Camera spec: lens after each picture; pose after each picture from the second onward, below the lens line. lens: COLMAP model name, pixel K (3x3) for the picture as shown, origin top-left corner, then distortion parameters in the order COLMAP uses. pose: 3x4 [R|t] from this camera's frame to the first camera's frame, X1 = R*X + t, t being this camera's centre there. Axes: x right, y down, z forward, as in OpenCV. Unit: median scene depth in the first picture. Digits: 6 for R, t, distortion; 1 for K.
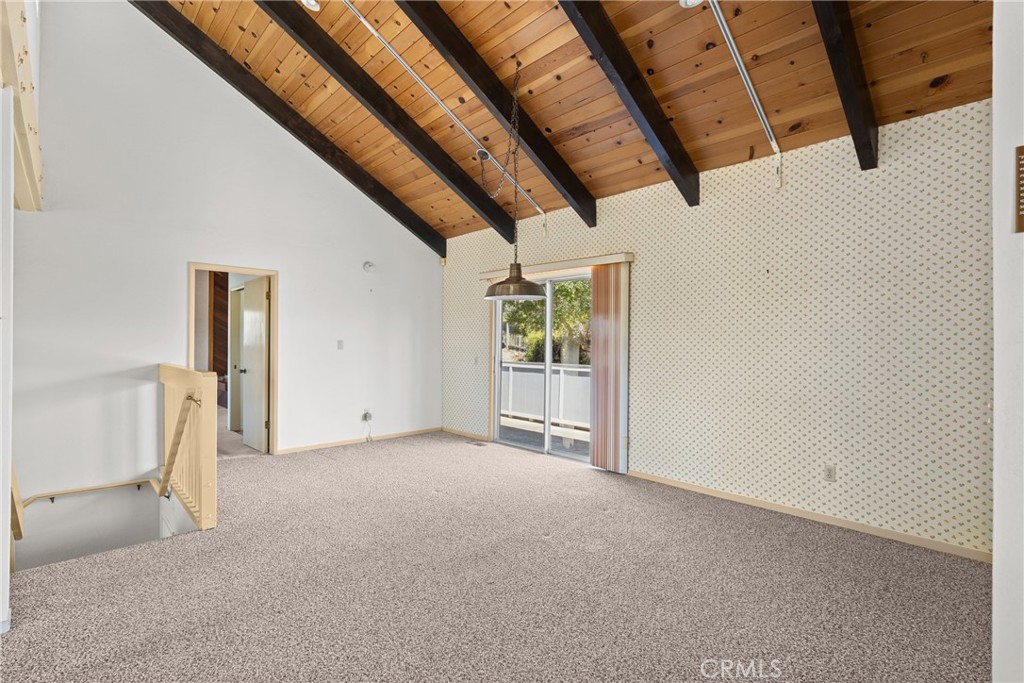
lens RADIAL K [[485.9, 0, 506.9], [0, 485.9, 339.2], [0, 0, 1]] dist [0.001531, 0.000833]
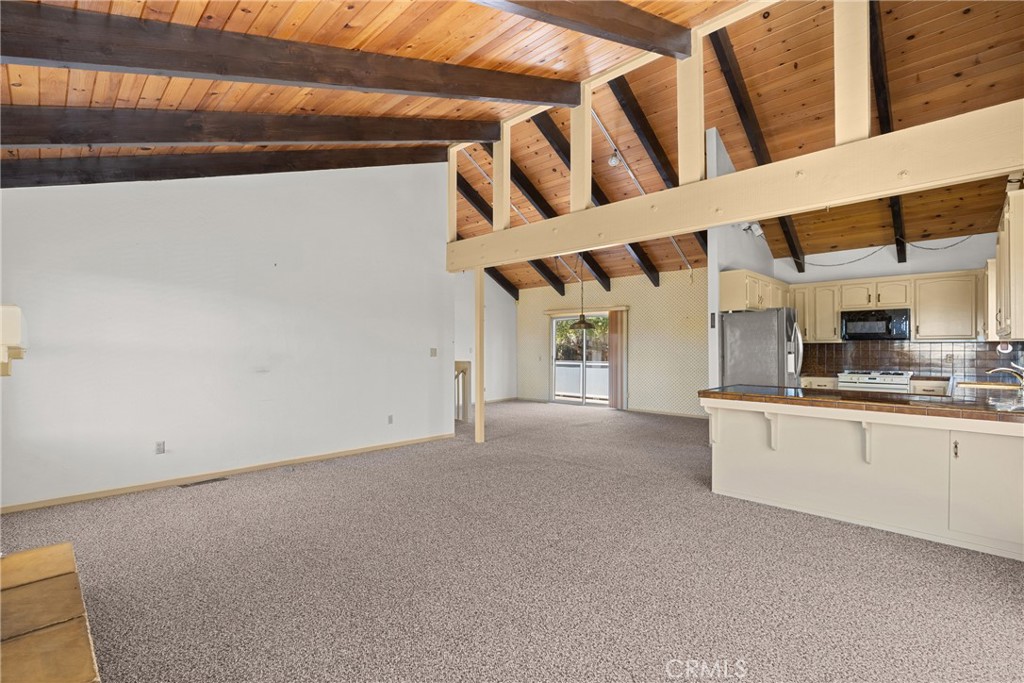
lens RADIAL K [[465.4, 0, 508.3], [0, 465.4, 340.7], [0, 0, 1]] dist [-0.002456, 0.000258]
pose [[0.998860, -0.005335, 0.047439, -0.359151], [0.005886, 0.999917, -0.011492, -0.005673], [-0.047373, 0.011758, 0.998808, -0.987202]]
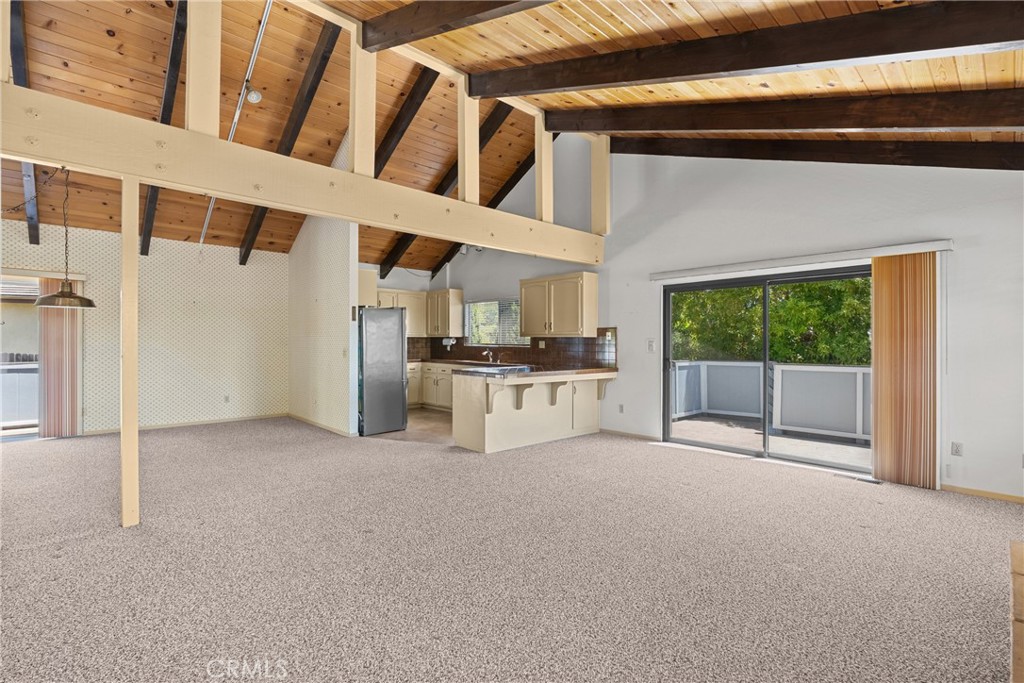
lens RADIAL K [[465.4, 0, 508.3], [0, 465.4, 340.7], [0, 0, 1]] dist [-0.002456, 0.000258]
pose [[0.006351, -0.009006, 0.999939, -1.044276], [-0.007109, 0.999934, 0.009051, -0.010339], [-0.999955, -0.007166, 0.006286, -0.206869]]
